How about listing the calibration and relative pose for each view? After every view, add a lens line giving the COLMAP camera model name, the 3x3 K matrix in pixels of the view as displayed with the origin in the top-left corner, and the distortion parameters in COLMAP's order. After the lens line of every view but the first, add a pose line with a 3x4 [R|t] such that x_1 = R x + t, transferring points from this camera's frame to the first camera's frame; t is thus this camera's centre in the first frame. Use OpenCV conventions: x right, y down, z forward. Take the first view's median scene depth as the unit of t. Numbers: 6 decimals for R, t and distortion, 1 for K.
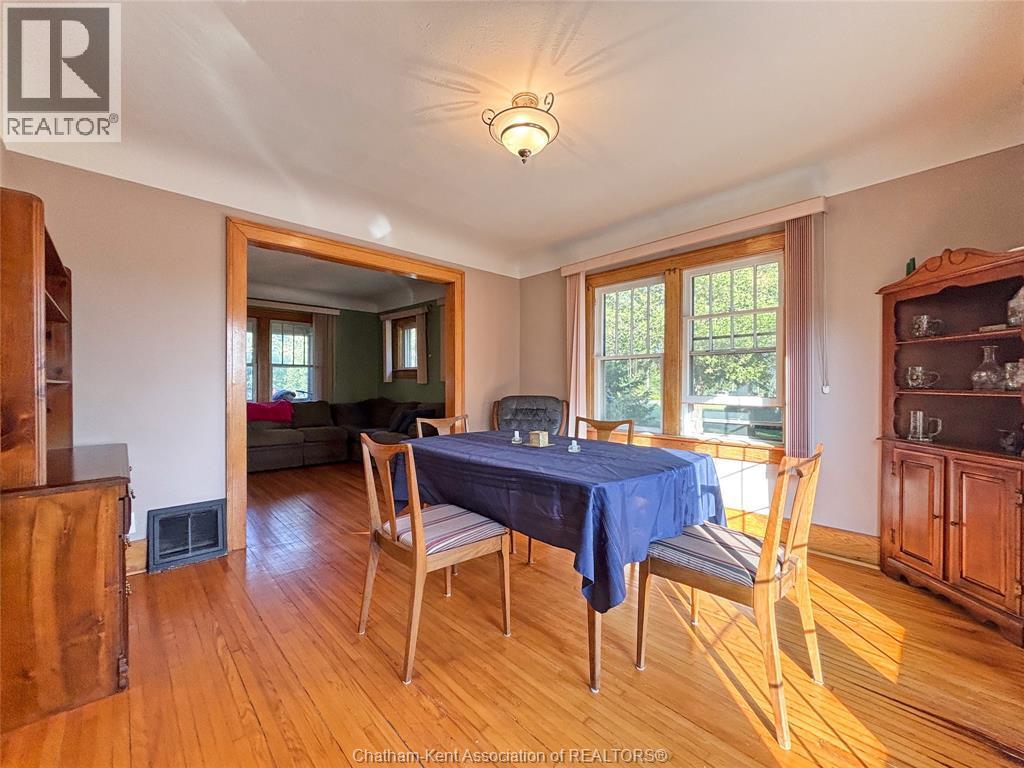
lens RADIAL K [[409.9, 0, 508.5], [0, 409.9, 380.7], [0, 0, 1]] dist [0.010637, 0.000189]
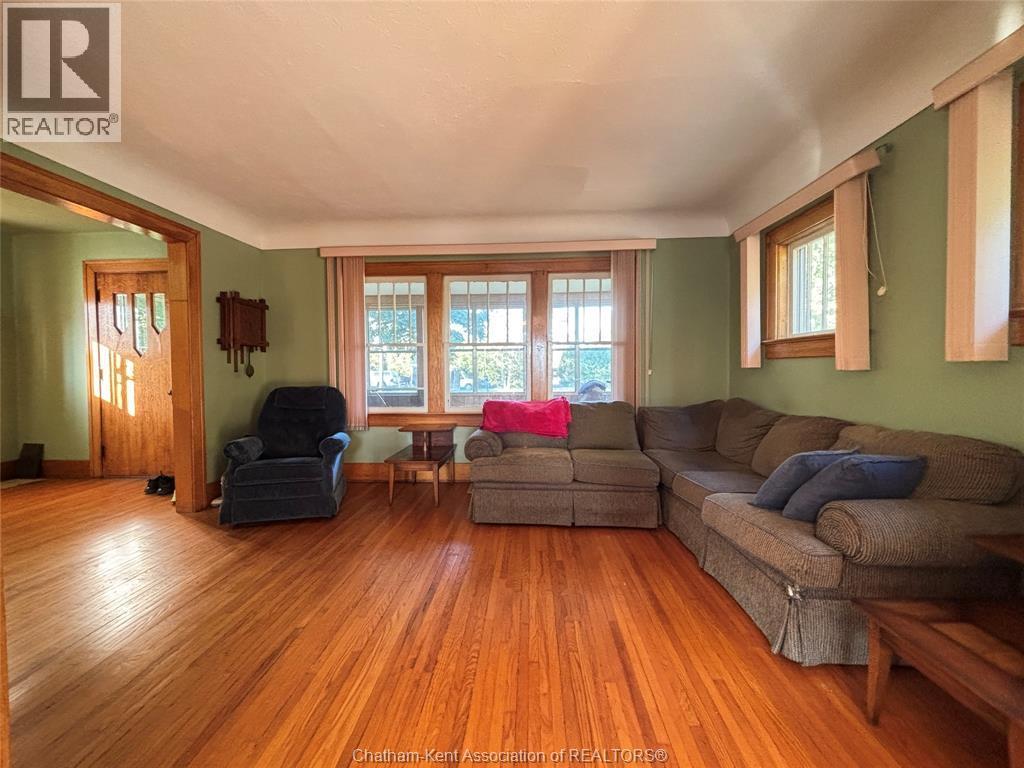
lens RADIAL K [[409.9, 0, 508.5], [0, 409.9, 380.7], [0, 0, 1]] dist [0.010637, 0.000189]
pose [[0.680705, 0.011602, -0.732466, -0.147987], [0.010893, 0.999604, 0.025956, 0.004020], [0.732477, -0.025647, 0.680309, 0.510698]]
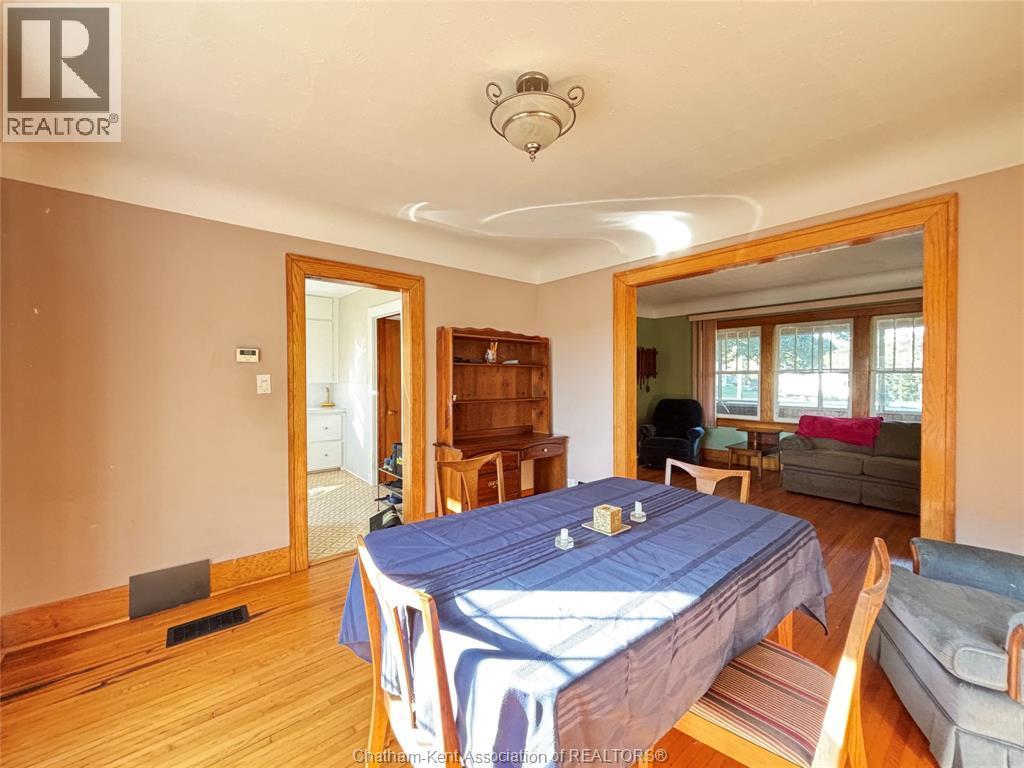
lens RADIAL K [[409.9, 0, 508.5], [0, 409.9, 380.7], [0, 0, 1]] dist [0.010637, 0.000189]
pose [[-0.067558, 0.010029, -0.997665, 0.285095], [0.005765, 0.999937, 0.009662, -0.034635], [0.997699, -0.005099, -0.067611, 0.340087]]
